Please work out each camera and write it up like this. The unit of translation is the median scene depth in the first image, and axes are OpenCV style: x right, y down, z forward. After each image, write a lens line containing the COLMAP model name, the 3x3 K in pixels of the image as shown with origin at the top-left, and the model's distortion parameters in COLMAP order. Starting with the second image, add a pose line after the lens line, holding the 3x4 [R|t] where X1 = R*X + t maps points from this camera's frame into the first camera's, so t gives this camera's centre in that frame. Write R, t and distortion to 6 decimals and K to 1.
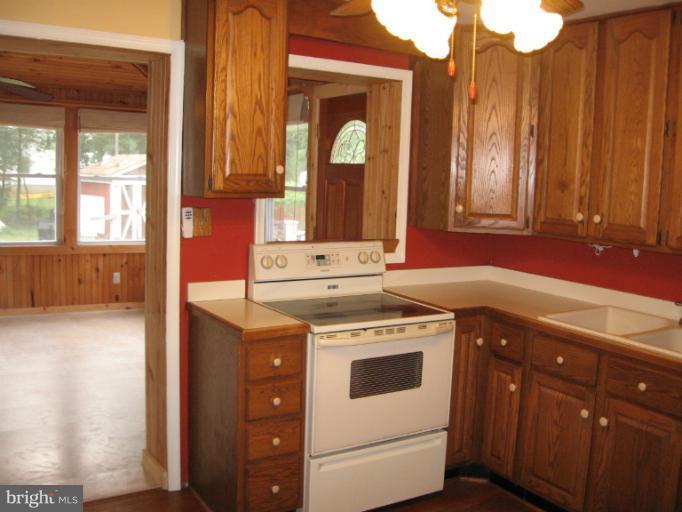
lens RADIAL K [[723.3, 0, 344.2], [0, 723.3, 241.1], [0, 0, 1]] dist [-0.097176, 0.014936]
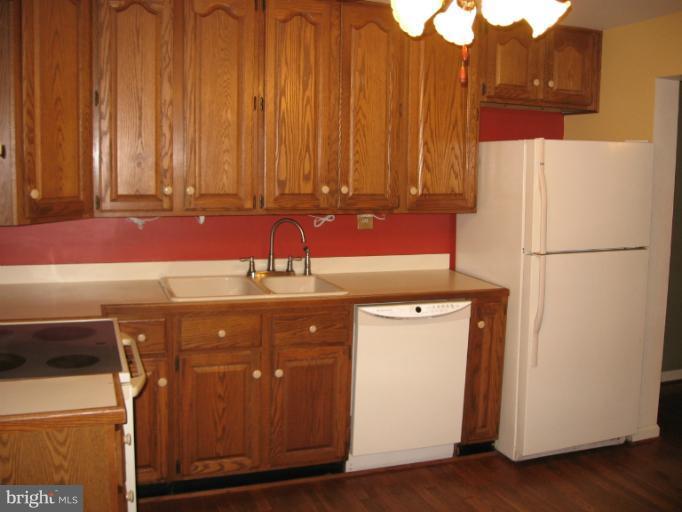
lens RADIAL K [[723.3, 0, 344.2], [0, 723.3, 241.1], [0, 0, 1]] dist [-0.097176, 0.014936]
pose [[0.216565, -0.147827, 0.965011, -0.614628], [0.092188, 0.987149, 0.130530, -0.077103], [-0.971906, 0.060695, 0.227410, 0.598977]]
